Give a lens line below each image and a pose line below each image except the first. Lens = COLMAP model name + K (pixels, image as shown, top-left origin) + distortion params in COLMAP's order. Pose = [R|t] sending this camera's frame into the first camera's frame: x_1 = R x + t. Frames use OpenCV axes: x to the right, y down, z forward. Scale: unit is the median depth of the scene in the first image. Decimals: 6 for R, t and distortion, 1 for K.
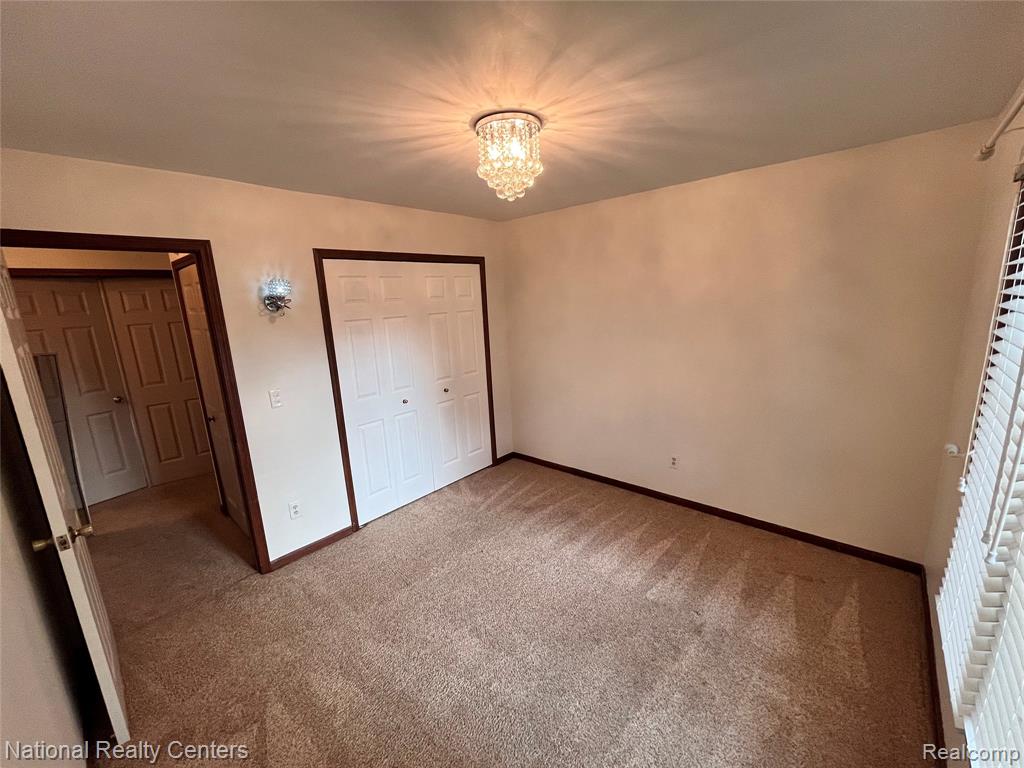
lens RADIAL K [[416.1, 0, 513.5], [0, 416.1, 381.9], [0, 0, 1]] dist [-0.003720, -0.000205]
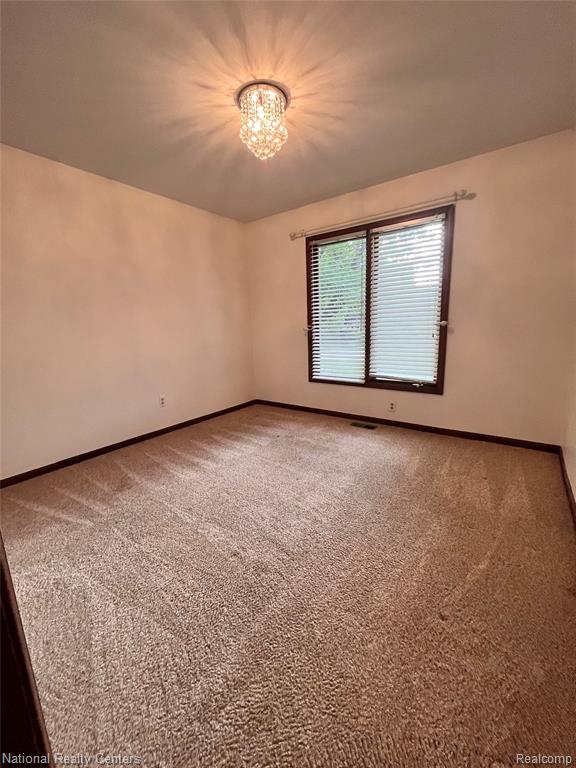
lens RADIAL K [[312.1, 0, 289.7], [0, 312.1, 383.9], [0, 0, 1]] dist [-0.003720, -0.000205]
pose [[-0.089215, -0.143219, 0.985662, -0.761331], [0.236389, 0.958288, 0.160638, 0.088135], [-0.967554, 0.247331, -0.051638, 0.778604]]
